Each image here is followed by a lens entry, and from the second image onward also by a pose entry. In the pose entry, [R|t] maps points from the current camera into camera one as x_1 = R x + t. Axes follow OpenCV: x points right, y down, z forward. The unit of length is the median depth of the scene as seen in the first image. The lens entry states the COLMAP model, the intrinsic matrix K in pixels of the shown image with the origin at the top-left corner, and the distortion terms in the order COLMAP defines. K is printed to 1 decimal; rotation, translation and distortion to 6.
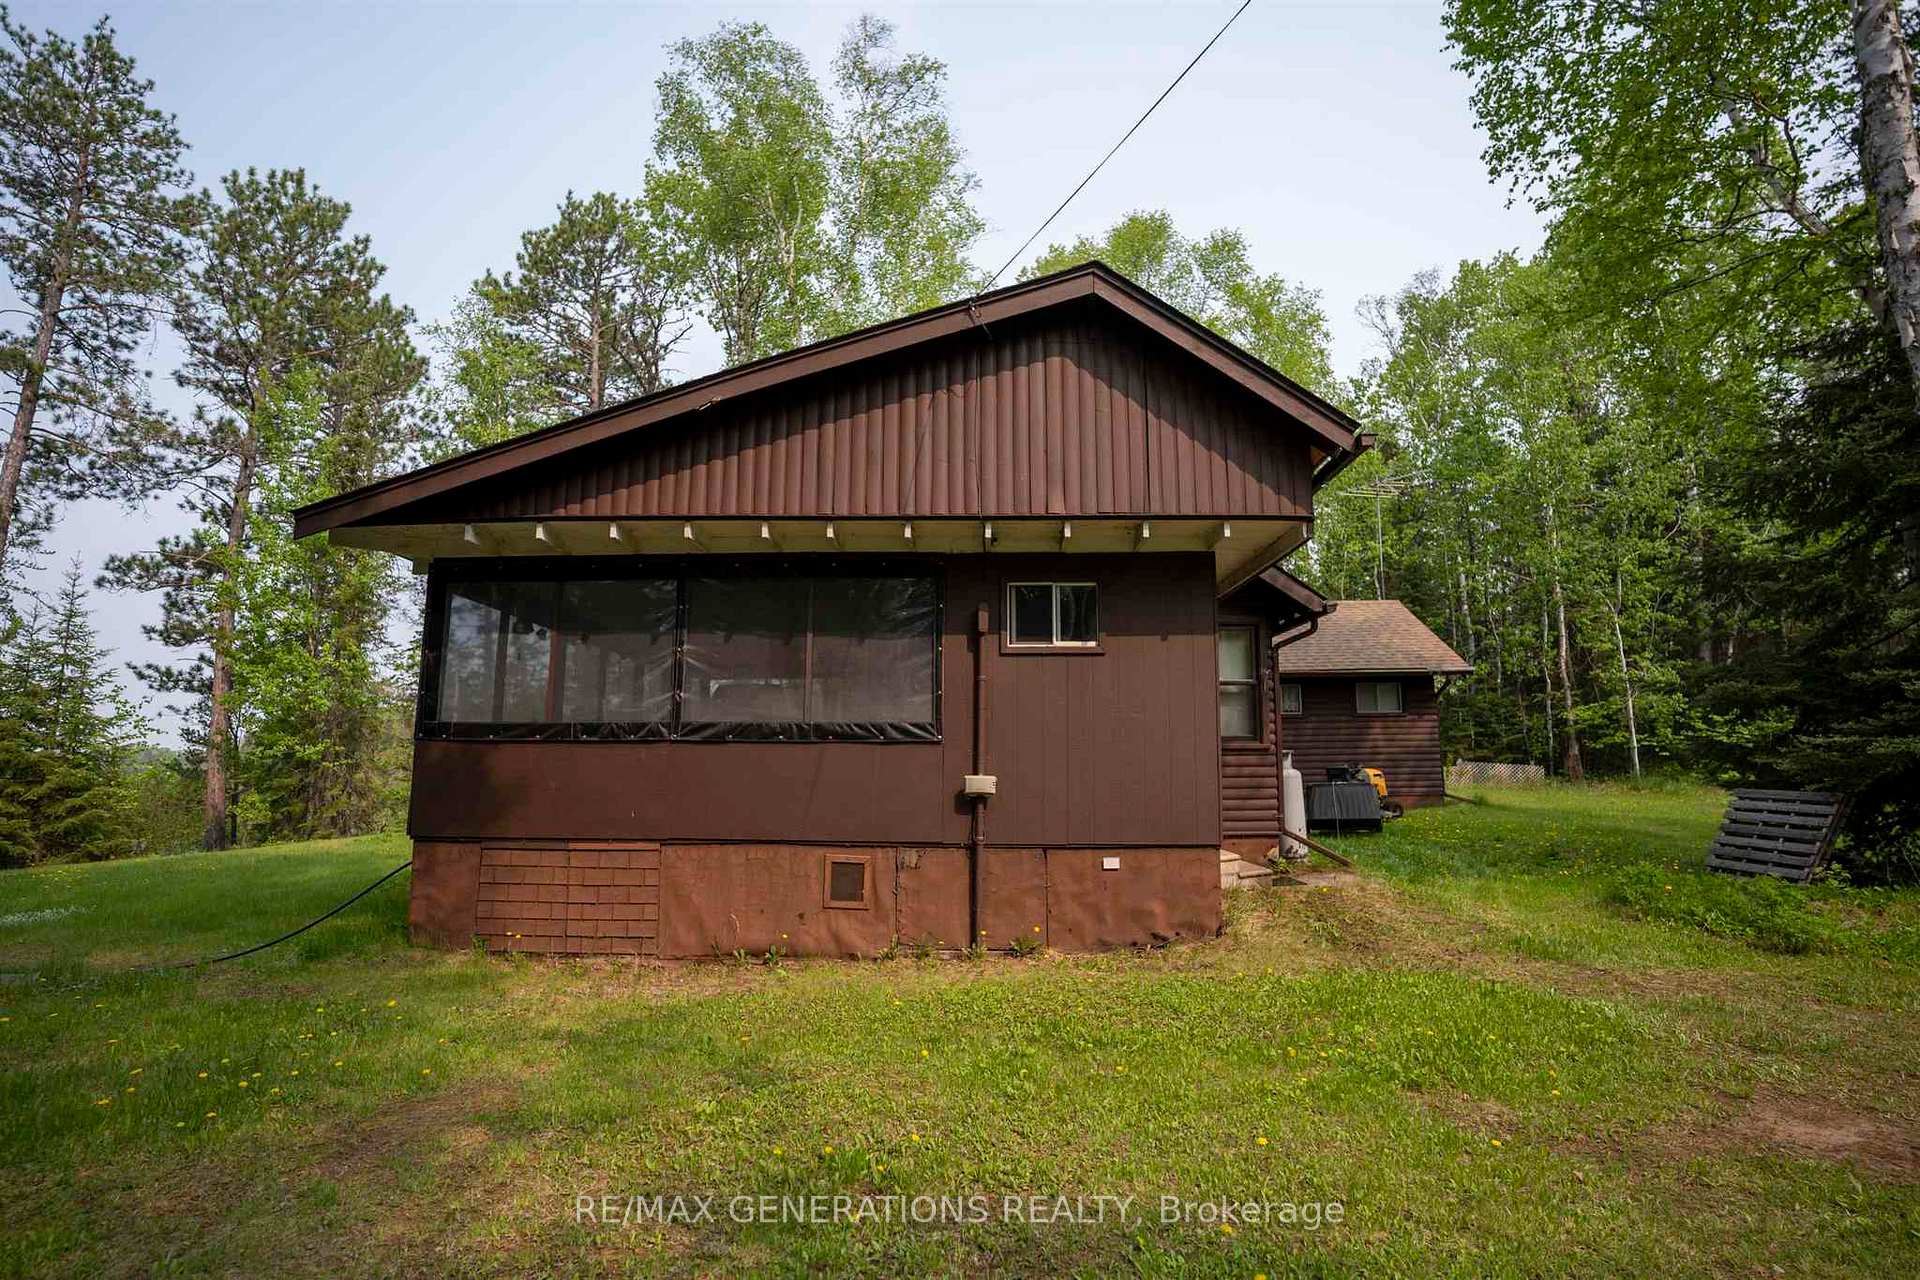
lens RADIAL K [[933.6, 0, 960.0], [0, 933.6, 640.0], [0, 0, 1]] dist [-0.060268, 0.022975]
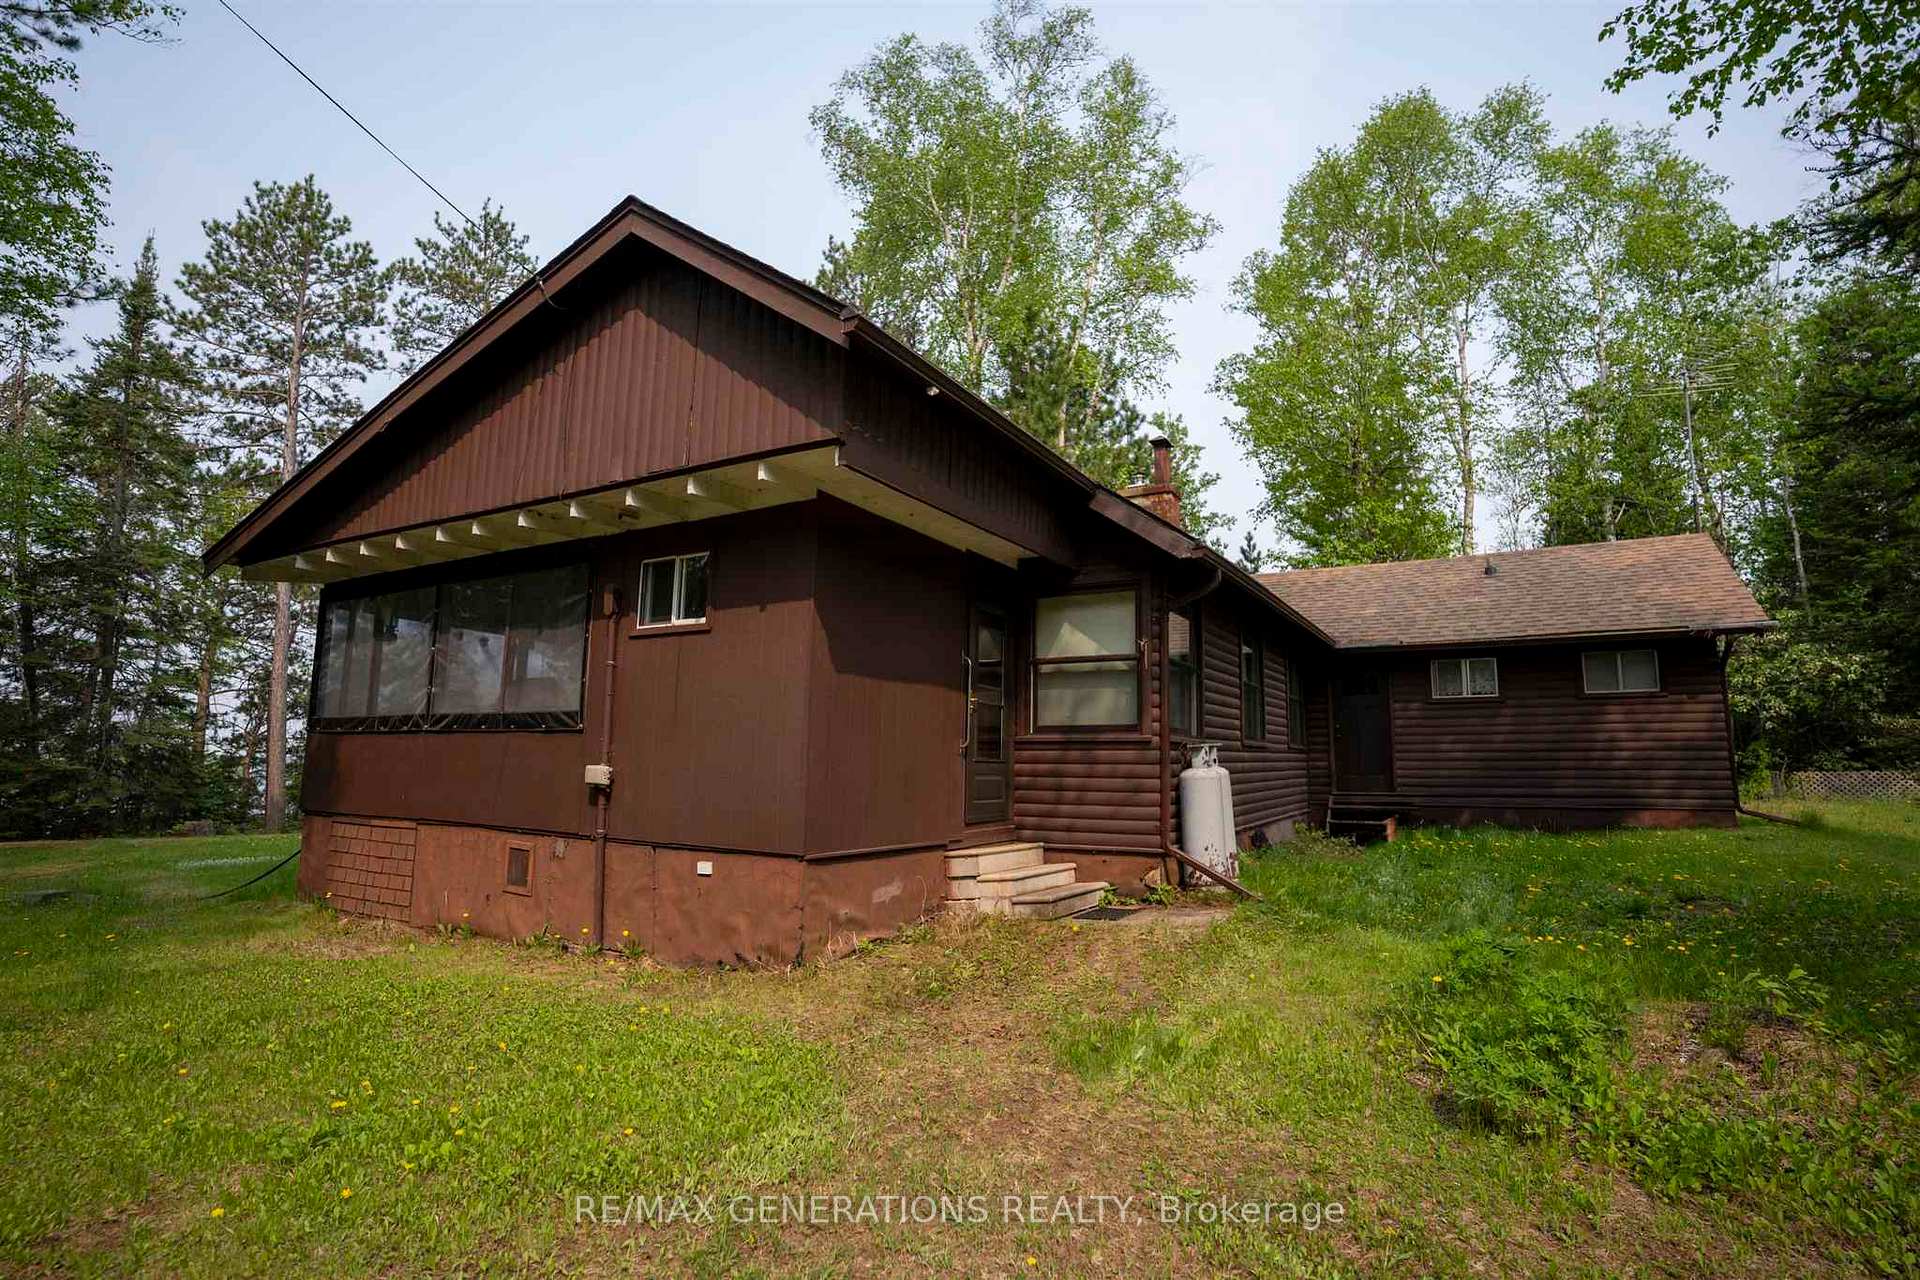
lens RADIAL K [[933.6, 0, 960.0], [0, 933.6, 640.0], [0, 0, 1]] dist [-0.060268, 0.022975]
pose [[0.883338, -0.051552, -0.465893, 0.769477], [0.052352, 0.998566, -0.011233, 0.045743], [0.465804, -0.014468, 0.884770, 0.327178]]
